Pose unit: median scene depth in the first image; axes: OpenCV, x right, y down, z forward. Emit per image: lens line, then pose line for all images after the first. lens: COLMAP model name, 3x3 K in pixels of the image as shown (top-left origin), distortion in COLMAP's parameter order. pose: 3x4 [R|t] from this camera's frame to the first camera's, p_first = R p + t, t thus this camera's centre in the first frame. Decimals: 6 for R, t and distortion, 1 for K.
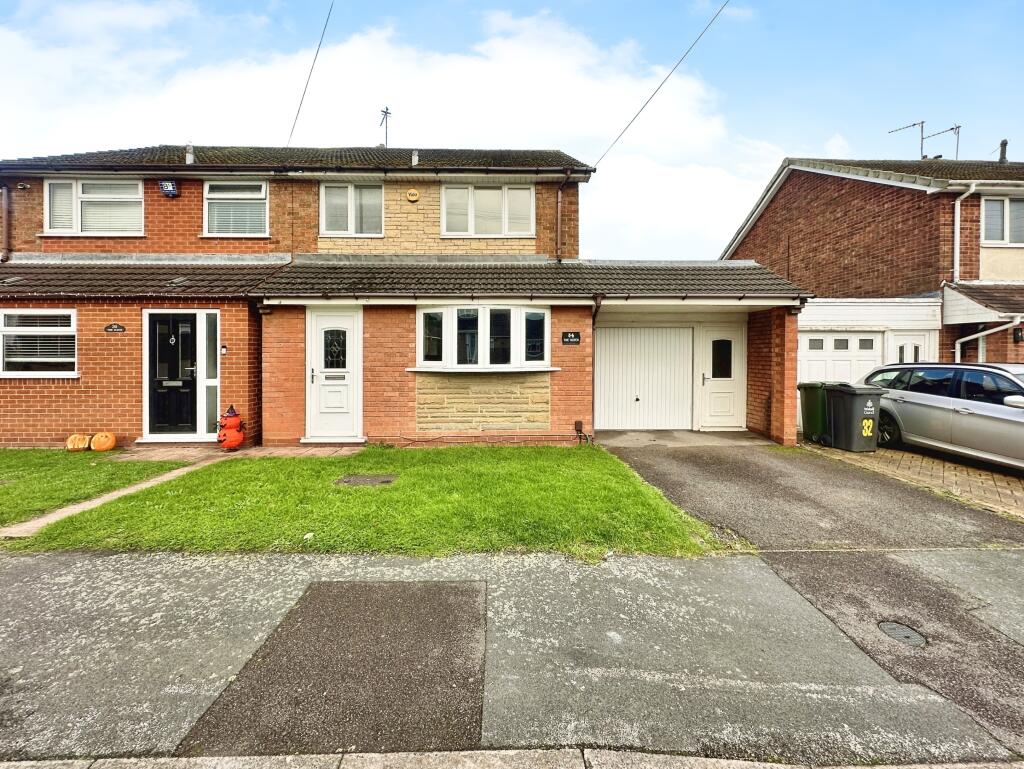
lens RADIAL K [[418.0, 0, 510.8], [0, 418.0, 357.9], [0, 0, 1]] dist [-0.000788, -0.000060]
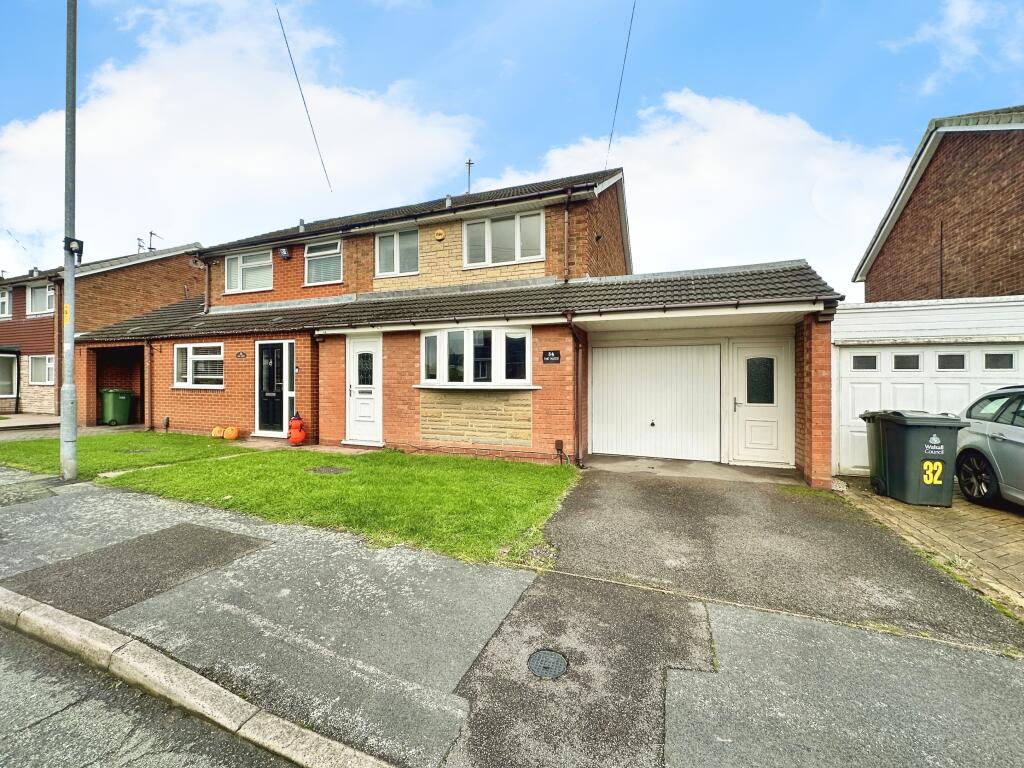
lens RADIAL K [[409.3, 0, 513.3], [0, 409.3, 384.3], [0, 0, 1]] dist [-0.000787, 0.000000]
pose [[0.923746, 0.009313, -0.382892, 0.437674], [-0.013262, 0.999883, -0.007674, 0.027117], [0.382776, 0.012167, 0.923761, 0.059295]]
